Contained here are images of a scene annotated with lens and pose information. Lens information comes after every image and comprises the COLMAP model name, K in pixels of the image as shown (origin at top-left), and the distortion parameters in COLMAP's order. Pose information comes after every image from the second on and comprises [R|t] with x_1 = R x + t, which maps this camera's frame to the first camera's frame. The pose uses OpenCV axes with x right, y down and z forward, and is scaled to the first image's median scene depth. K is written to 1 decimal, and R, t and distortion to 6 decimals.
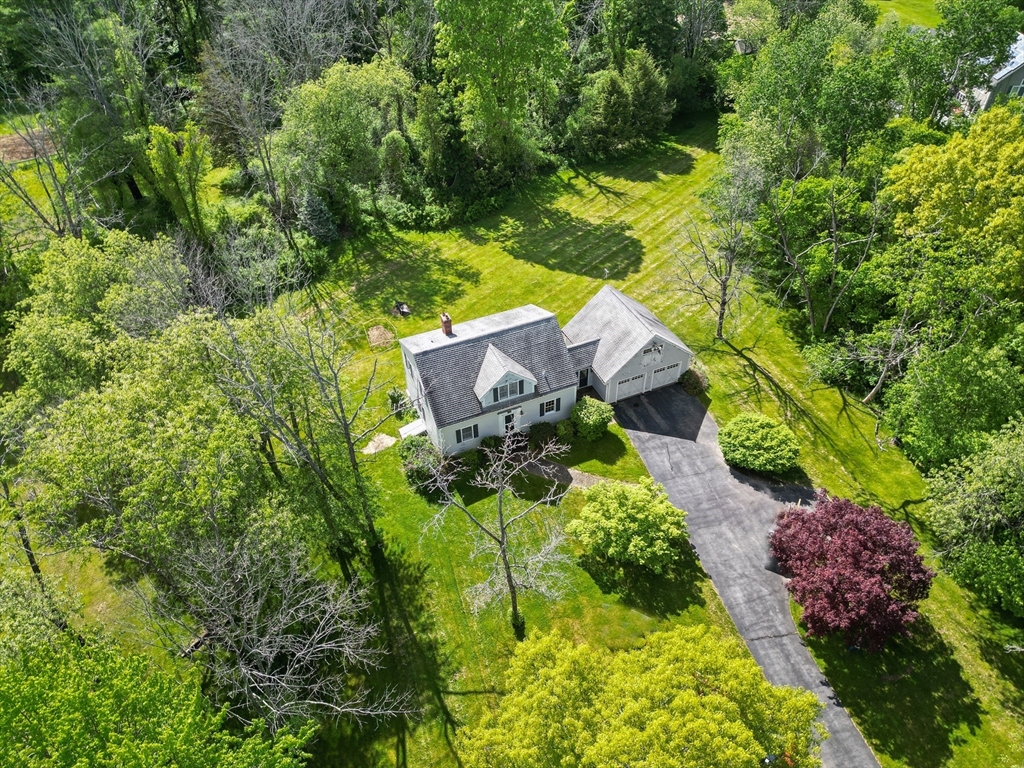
lens RADIAL K [[715.9, 0, 514.9], [0, 715.9, 378.7], [0, 0, 1]] dist [0.036374, -0.019467]
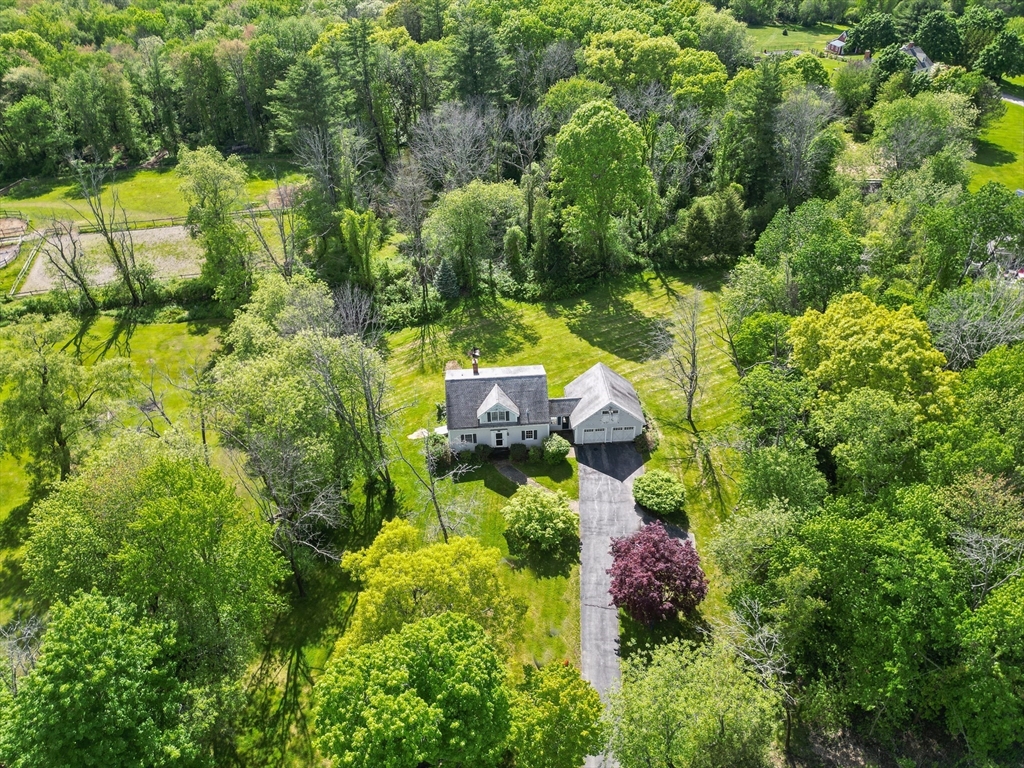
lens RADIAL K [[715.9, 0, 517.9], [0, 715.9, 387.7], [0, 0, 1]] dist [0.036374, -0.019467]
pose [[0.939042, 0.201509, -0.278558, 0.322786], [-0.218803, 0.975241, -0.032111, -0.002075], [0.265191, 0.091103, 0.959882, -0.326790]]
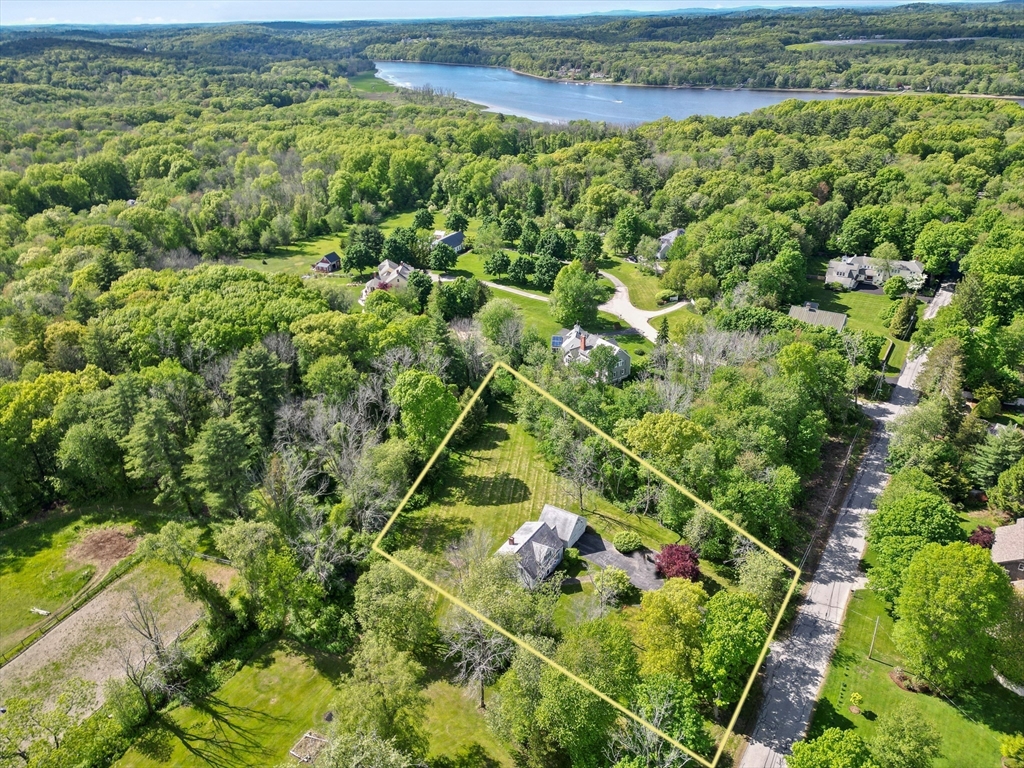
lens RADIAL K [[715.9, 0, 507.6], [0, 715.9, 382.7], [0, 0, 1]] dist [0.036374, -0.019467]
pose [[0.841153, -0.251323, 0.478850, -0.875419], [0.366303, 0.916179, -0.162598, -0.135656], [-0.397848, 0.312175, 0.862707, -0.981155]]
